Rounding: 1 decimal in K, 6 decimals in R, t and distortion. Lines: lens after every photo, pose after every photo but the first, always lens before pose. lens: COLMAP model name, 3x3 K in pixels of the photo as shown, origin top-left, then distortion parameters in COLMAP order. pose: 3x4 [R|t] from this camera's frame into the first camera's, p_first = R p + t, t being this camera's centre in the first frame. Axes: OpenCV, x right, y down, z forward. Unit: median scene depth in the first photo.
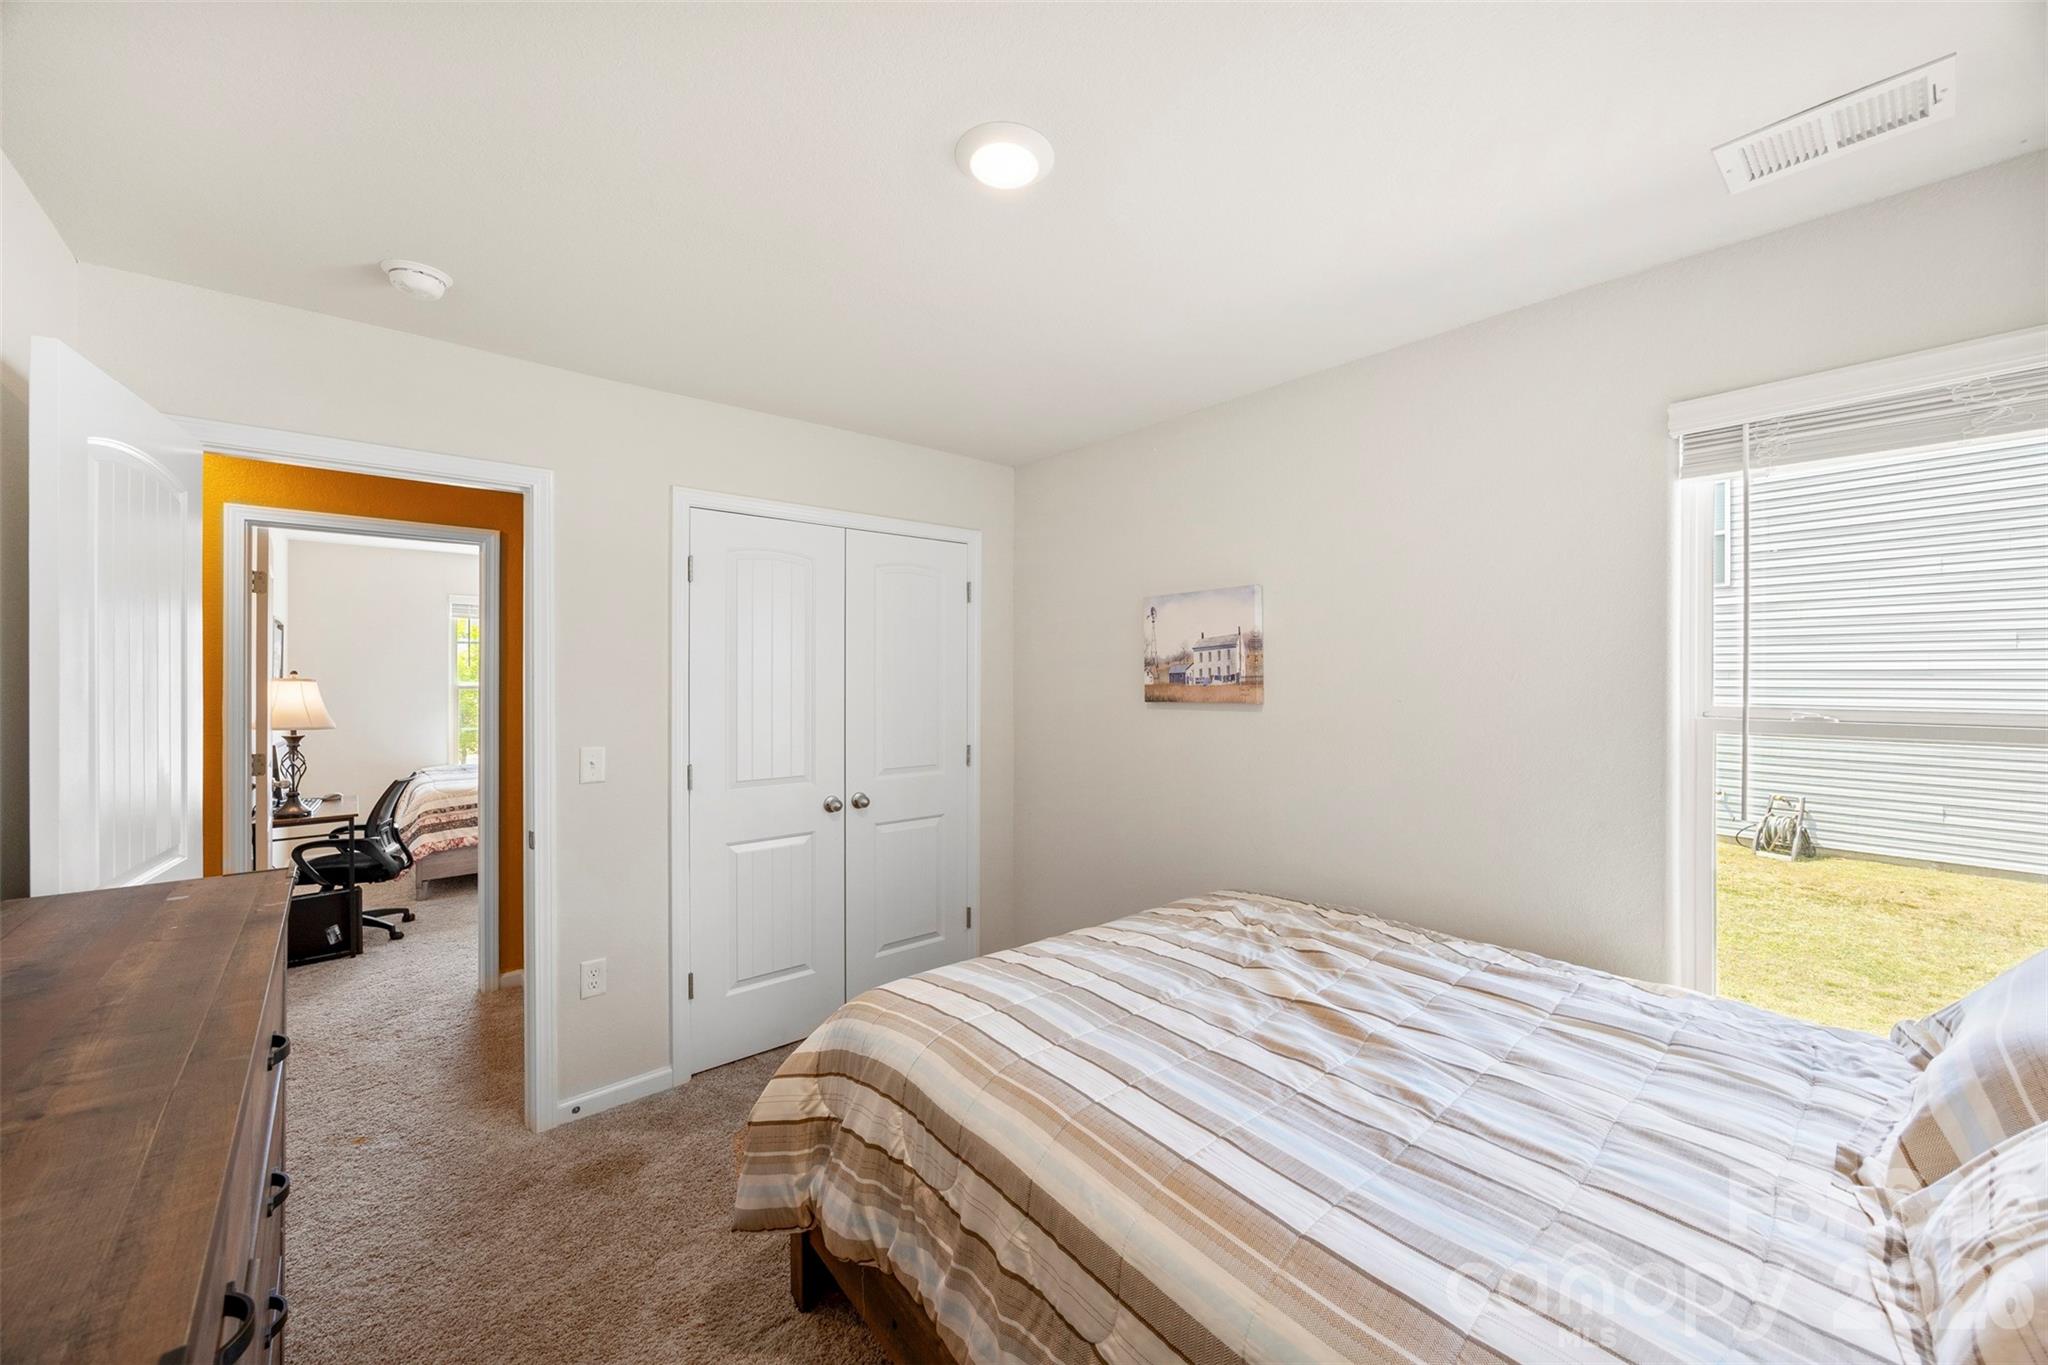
lens RADIAL K [[780.7, 0, 1032.7], [0, 780.7, 671.4], [0, 0, 1]] dist [-0.001919, 0.000263]
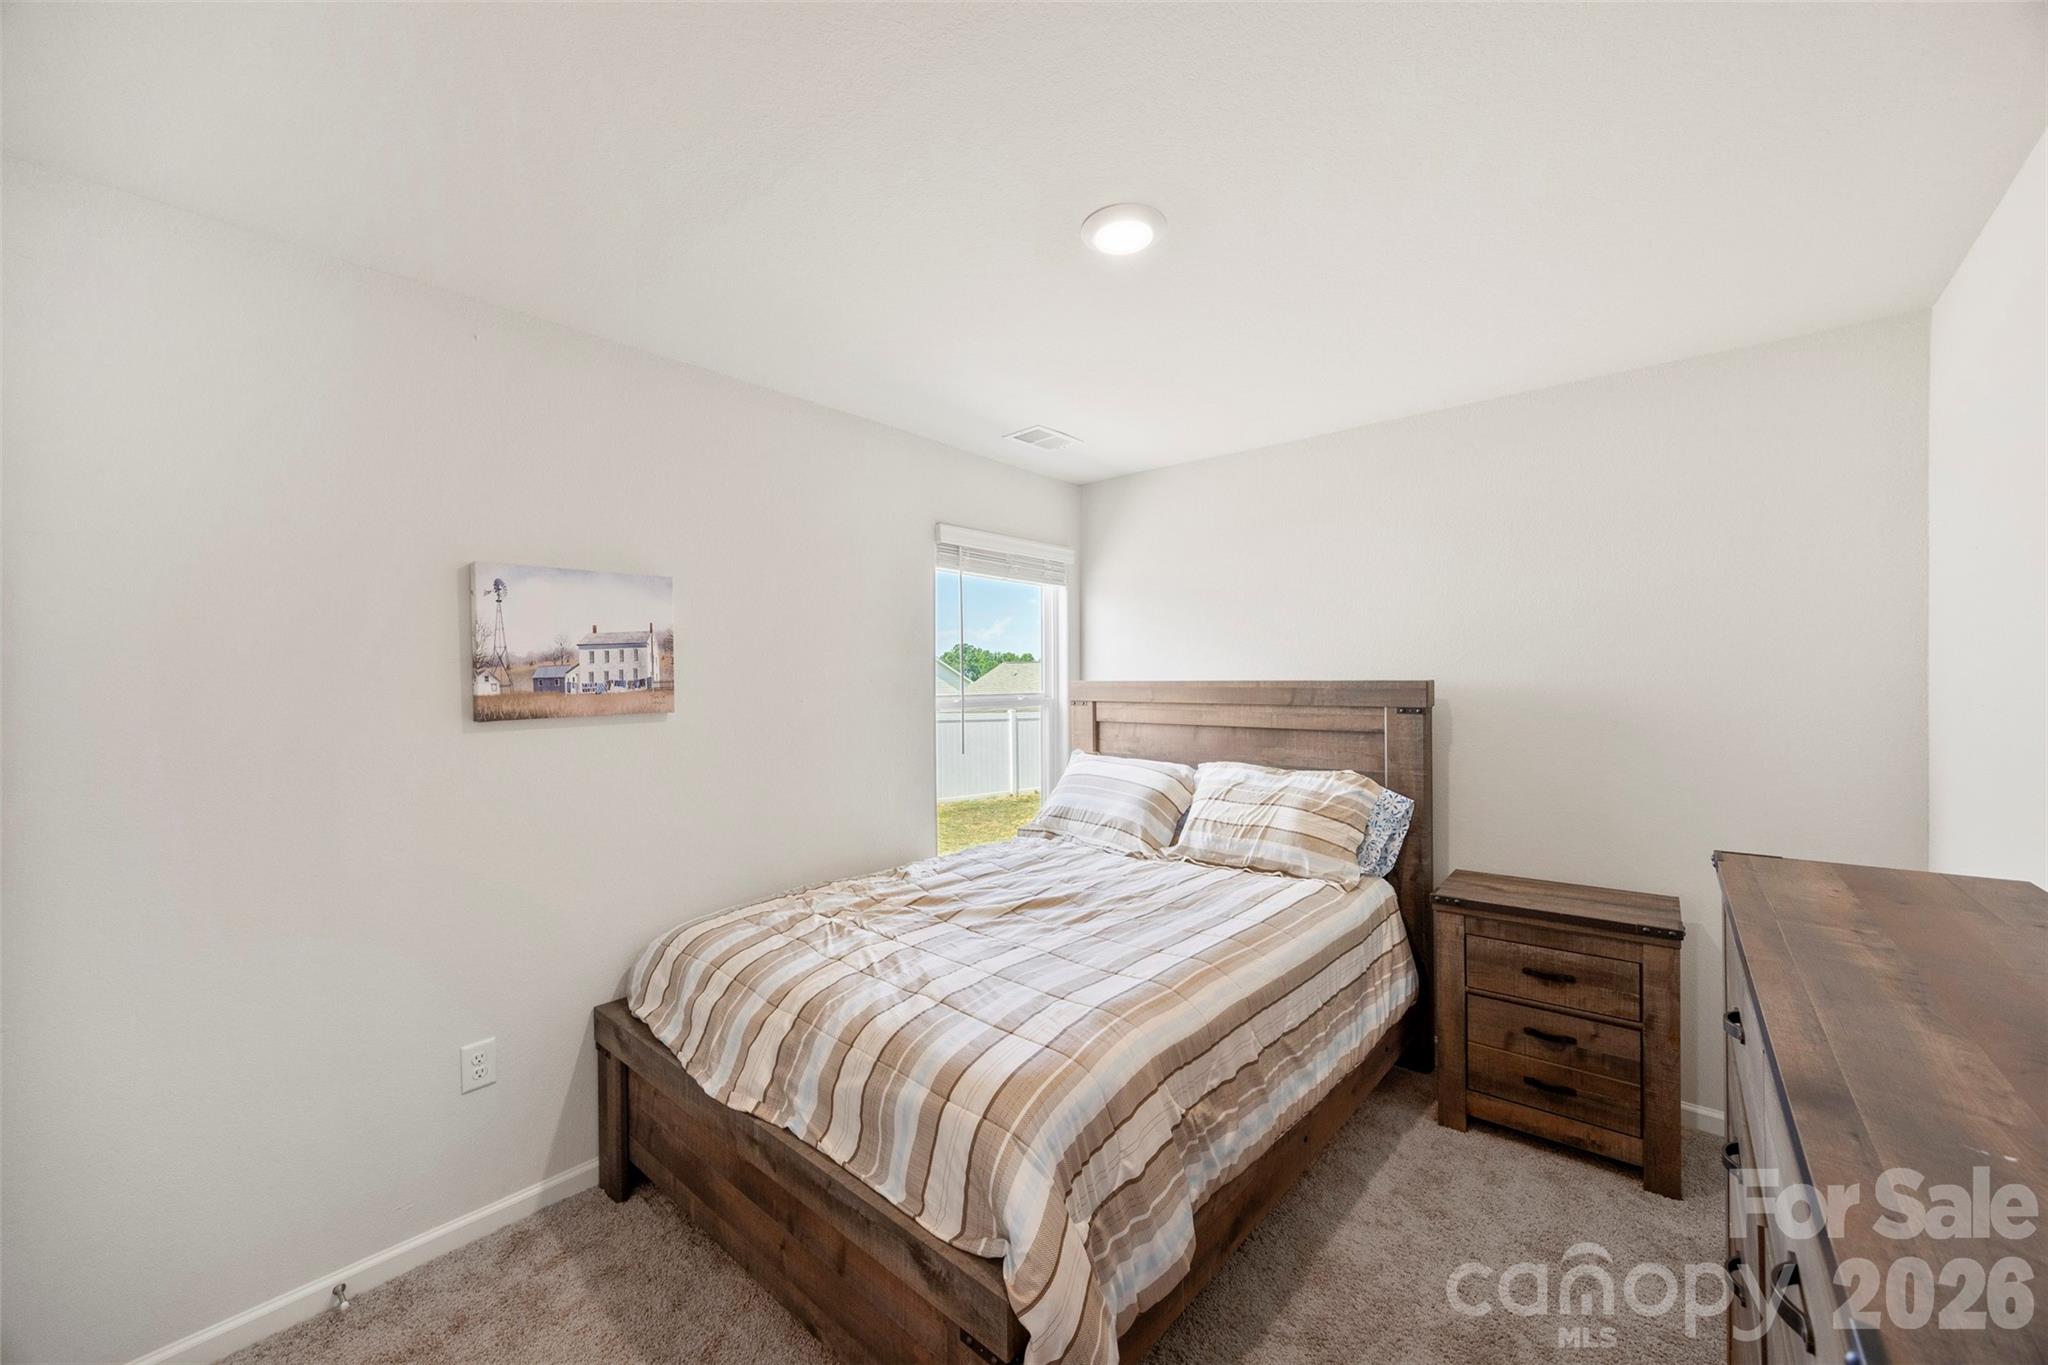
lens RADIAL K [[780.7, 0, 1032.2], [0, 780.7, 685.7], [0, 0, 1]] dist [-0.001919, 0.000263]
pose [[-0.159232, -0.005958, 0.987223, -0.639539], [0.005553, 0.999961, 0.006931, 0.007326], [-0.987226, 0.006586, -0.159193, 0.726409]]
